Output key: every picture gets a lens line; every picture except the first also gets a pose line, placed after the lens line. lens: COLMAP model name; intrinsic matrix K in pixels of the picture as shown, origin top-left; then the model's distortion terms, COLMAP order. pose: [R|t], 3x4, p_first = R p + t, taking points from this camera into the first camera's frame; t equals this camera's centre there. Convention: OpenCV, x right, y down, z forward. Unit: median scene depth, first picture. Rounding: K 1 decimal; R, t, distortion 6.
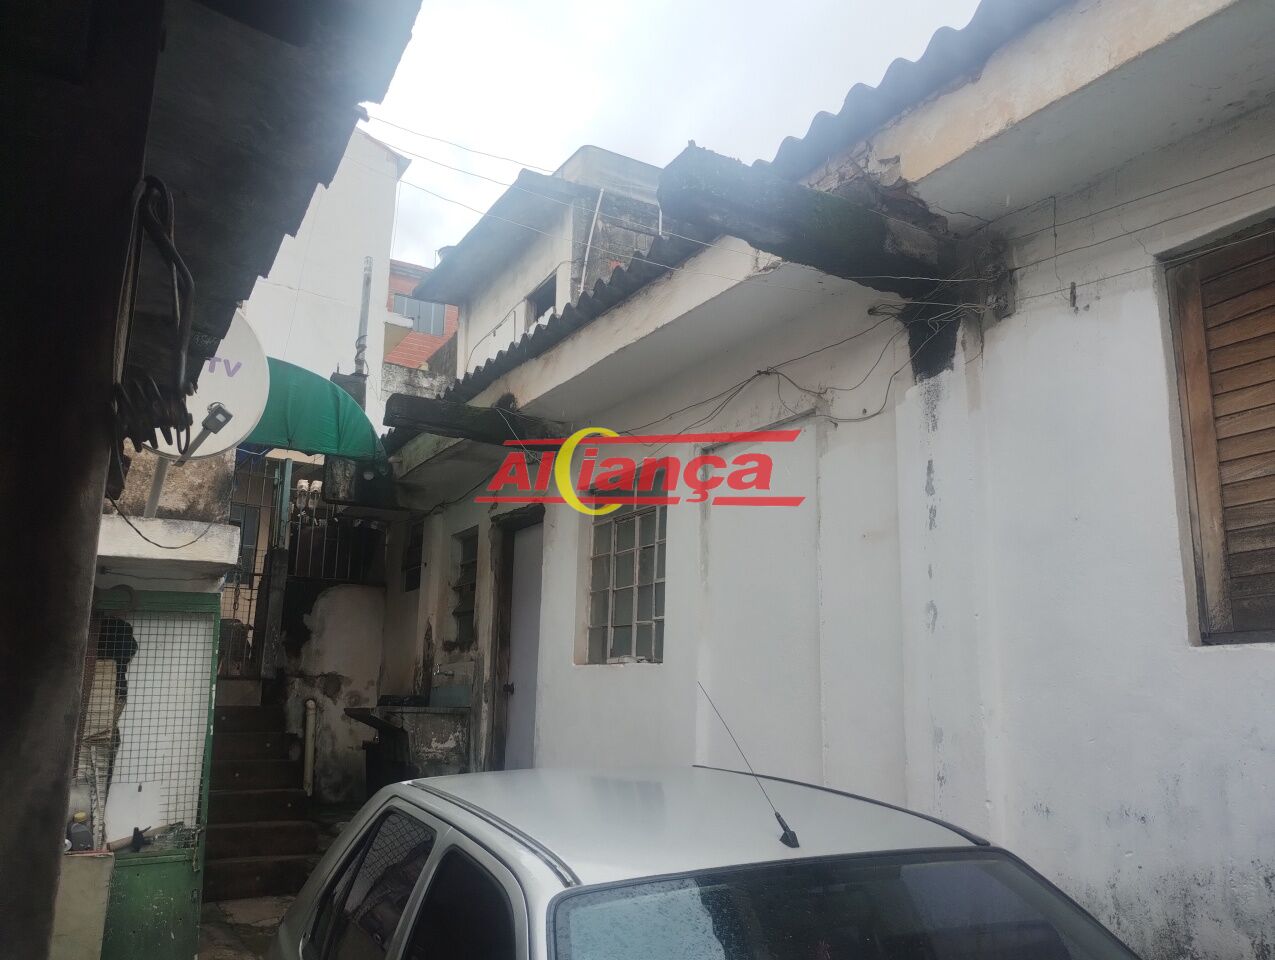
lens RADIAL K [[1060.6, 0, 638.1], [0, 1060.6, 487.7], [0, 0, 1]] dist [0.063119, -0.084659]
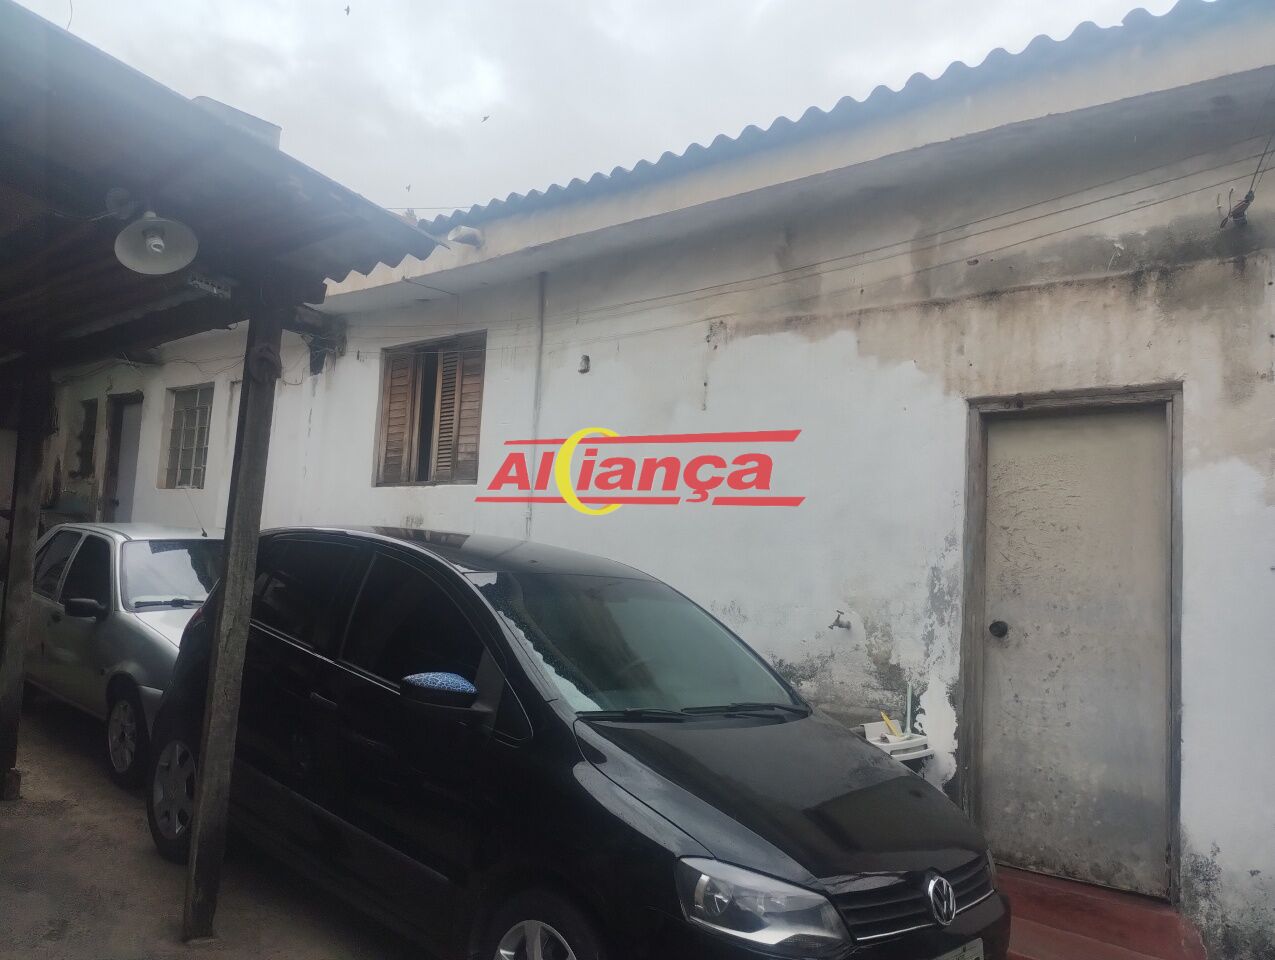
lens RADIAL K [[1060.6, 0, 638.1], [0, 1060.6, 487.7], [0, 0, 1]] dist [0.063119, -0.084659]
pose [[0.944593, 0.060655, 0.322590, 0.178099], [-0.102975, 0.987923, 0.115773, -0.180283], [-0.311672, -0.142577, 0.939432, -1.344563]]
